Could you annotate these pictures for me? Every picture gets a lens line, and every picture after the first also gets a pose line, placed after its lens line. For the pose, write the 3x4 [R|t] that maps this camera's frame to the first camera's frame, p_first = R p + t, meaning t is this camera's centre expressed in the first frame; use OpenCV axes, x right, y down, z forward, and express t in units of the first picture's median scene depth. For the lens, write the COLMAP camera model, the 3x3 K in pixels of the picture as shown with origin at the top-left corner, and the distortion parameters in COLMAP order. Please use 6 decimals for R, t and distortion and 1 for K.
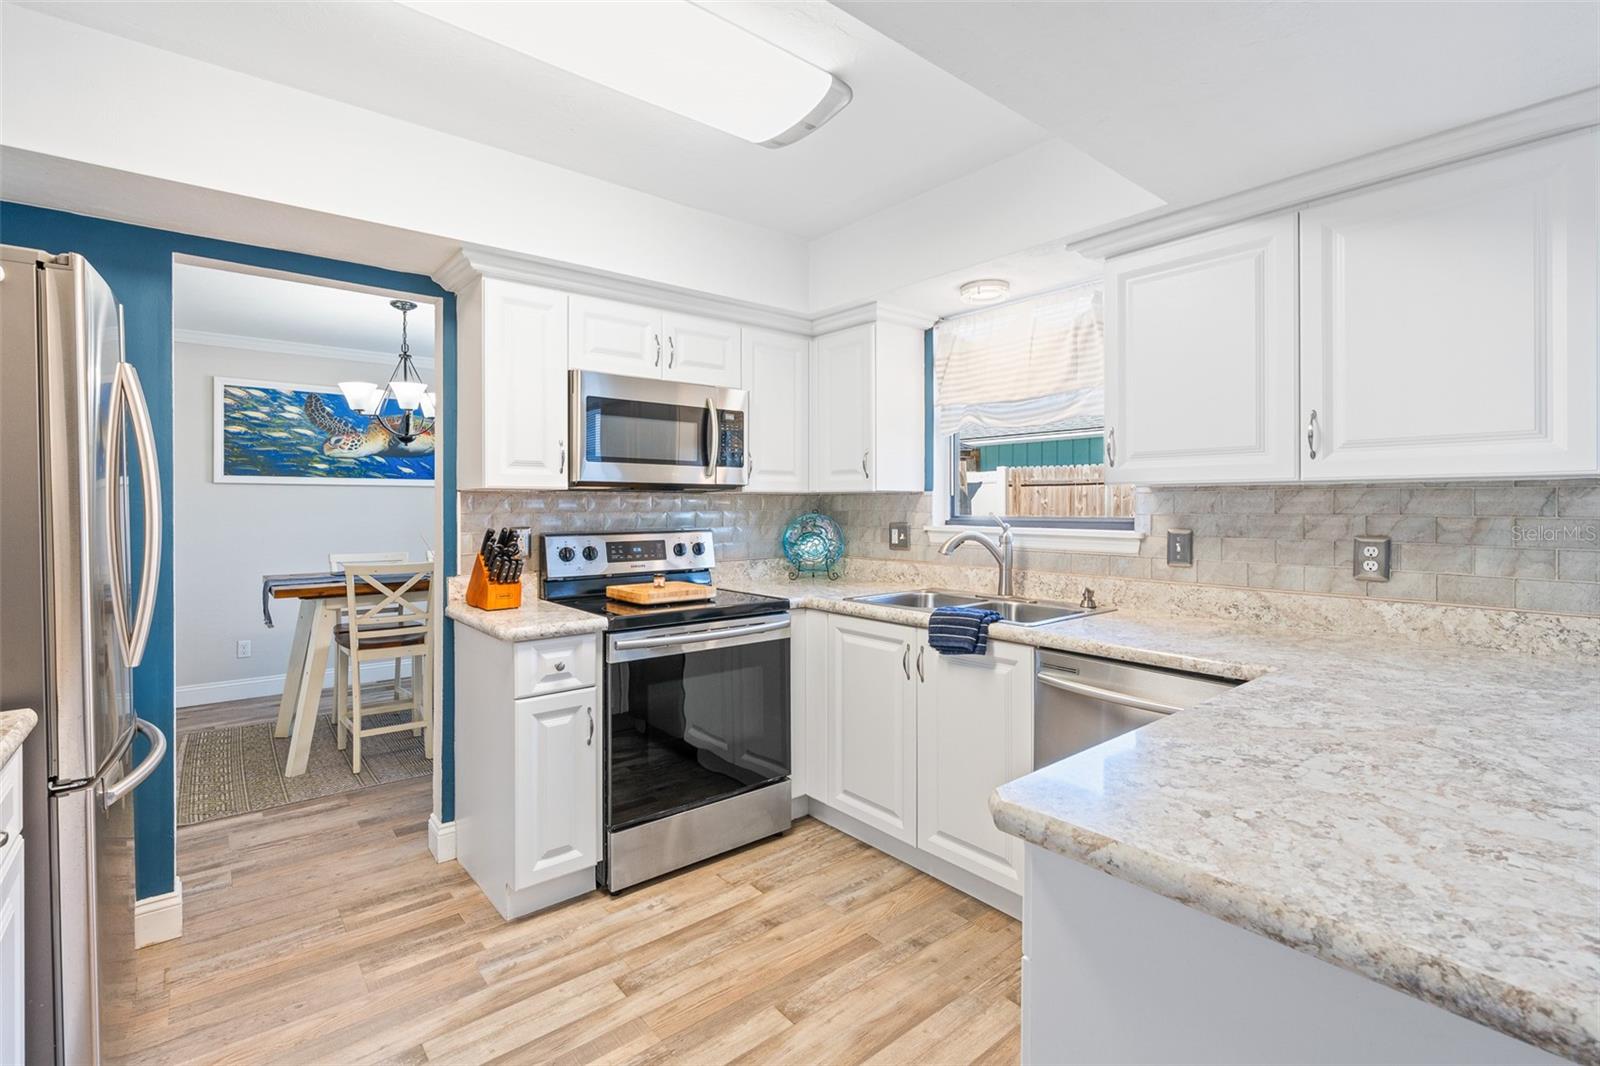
lens RADIAL K [[733.3, 0, 795.6], [0, 733.3, 512.9], [0, 0, 1]] dist [-0.010229, 0.004984]
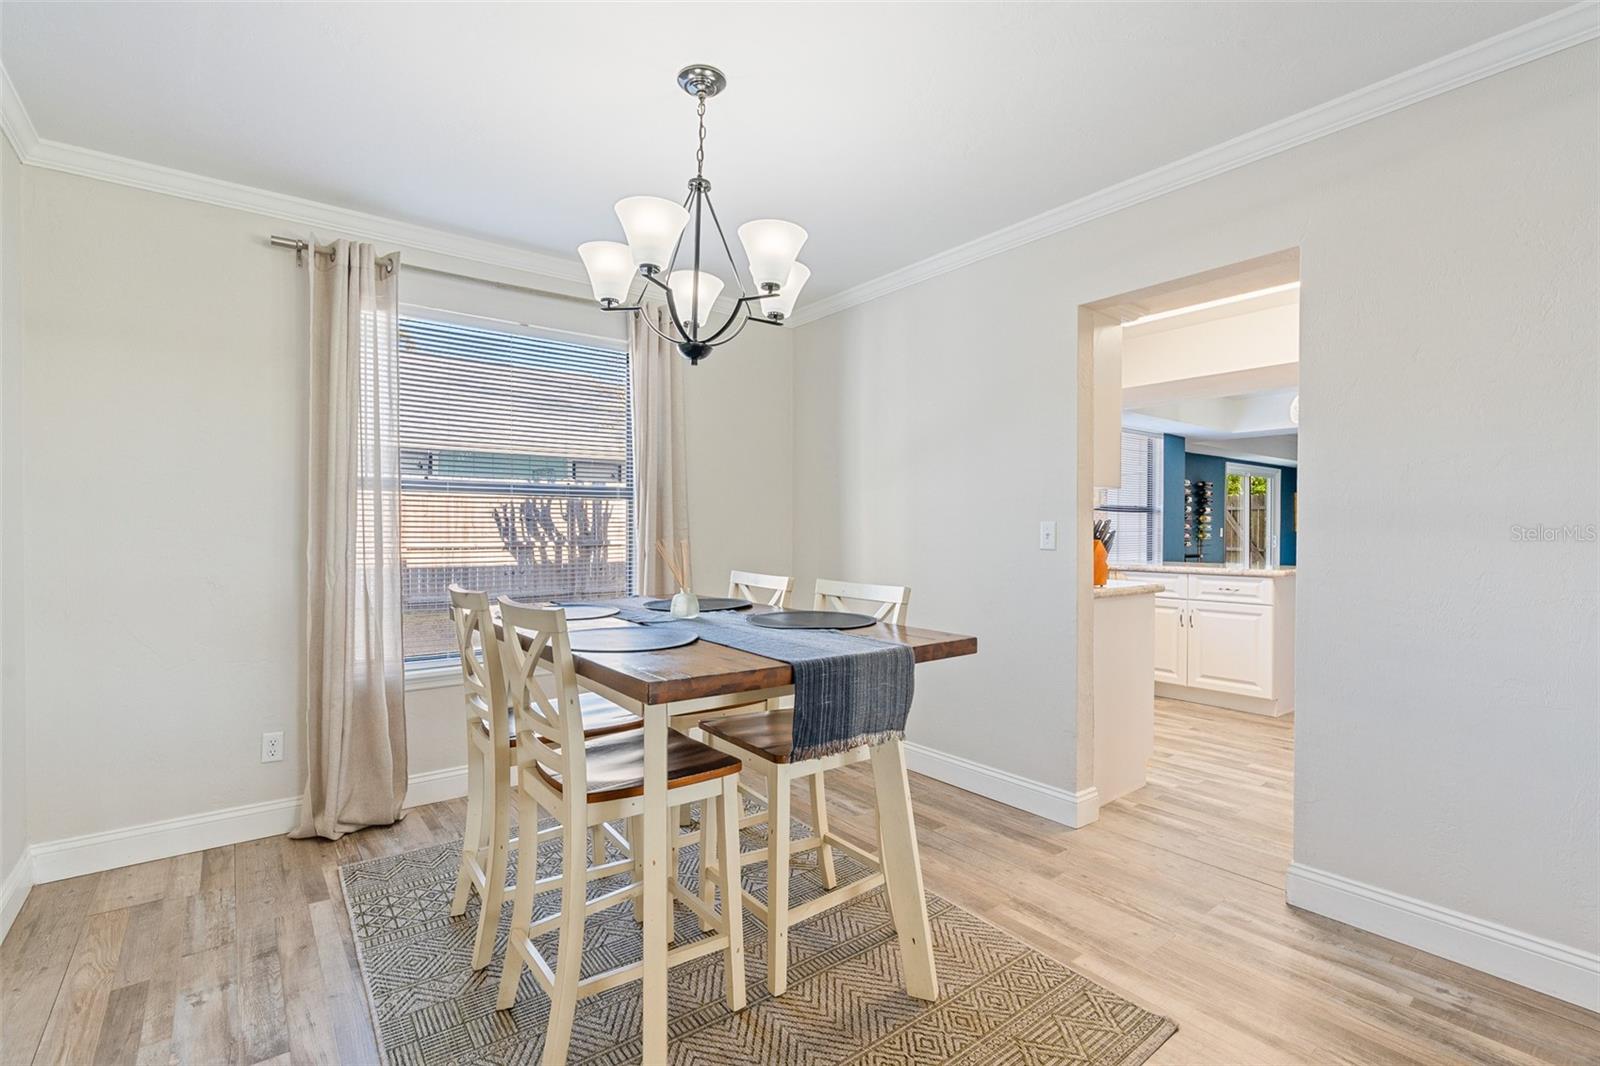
lens RADIAL K [[733.3, 0, 794.9], [0, 733.3, 528.8], [0, 0, 1]] dist [-0.010229, 0.004984]
pose [[0.023330, -0.004918, 0.999716, -1.737580], [0.011103, 0.999928, 0.004660, 0.023970], [-0.999666, 0.010991, 0.023383, 1.537884]]
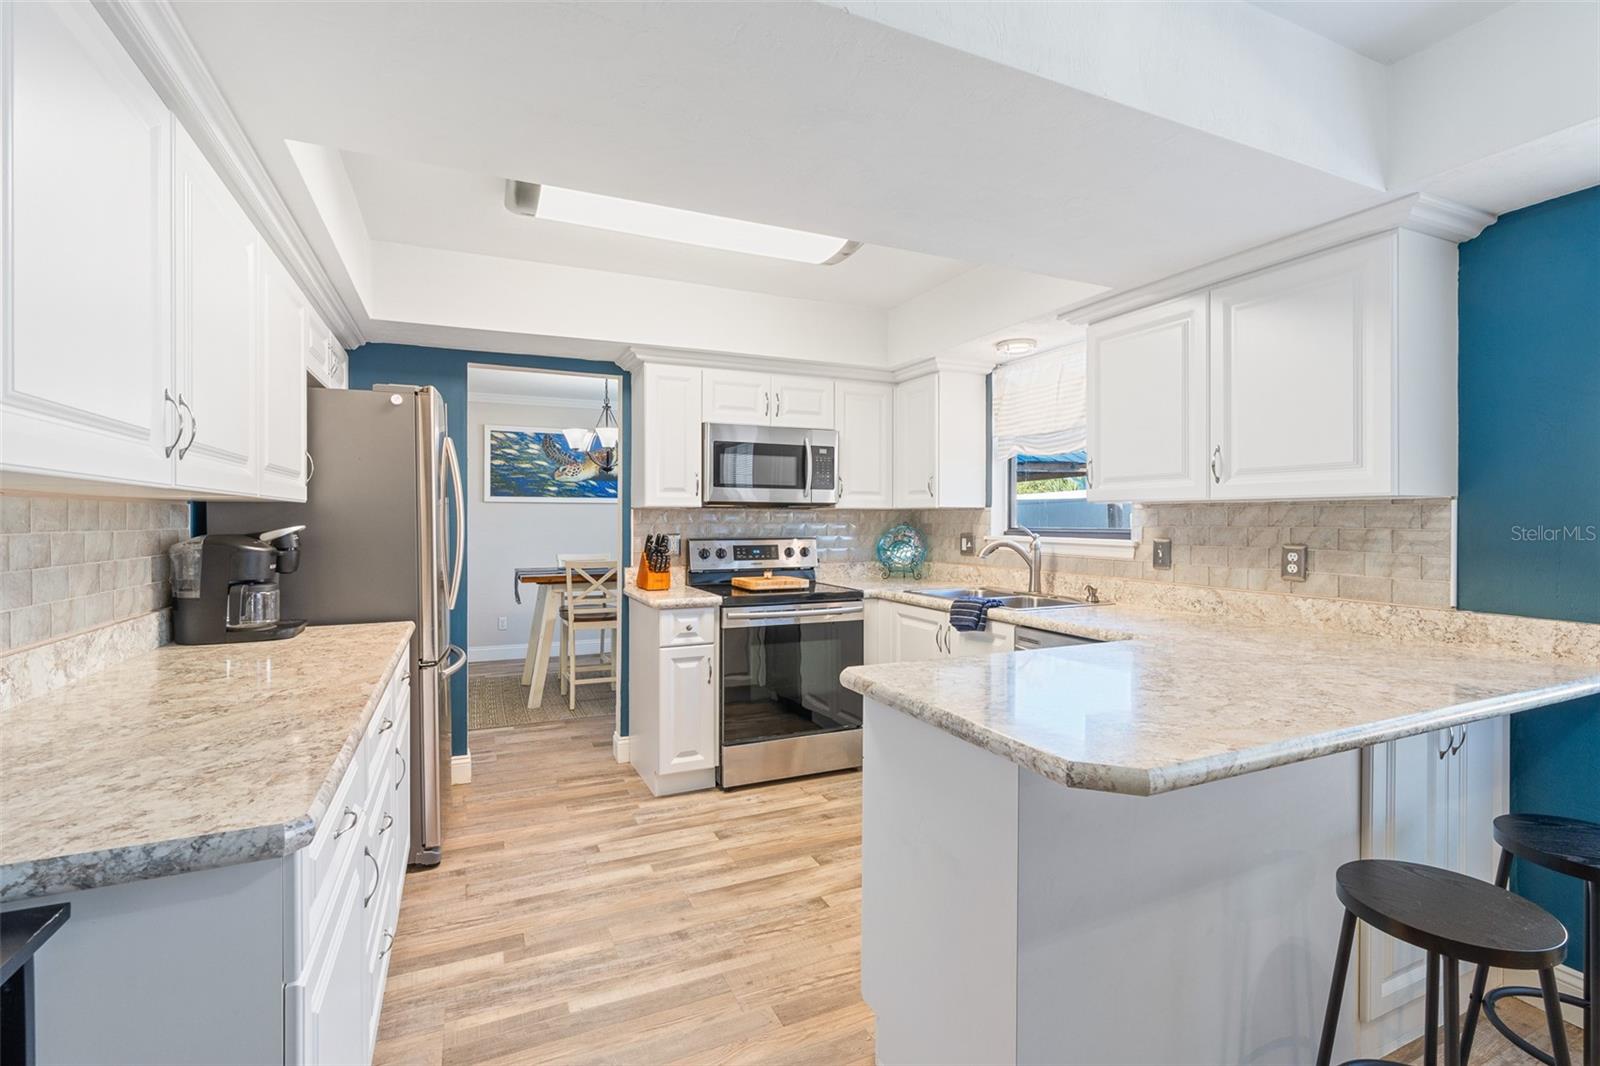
lens RADIAL K [[733.3, 0, 786.8], [0, 733.3, 529.9], [0, 0, 1]] dist [-0.010229, 0.004984]
pose [[0.962634, 0.005863, -0.270742, 0.245073], [-0.004660, 0.999976, 0.005087, 0.004400], [0.270765, -0.003635, 0.962639, -0.337447]]
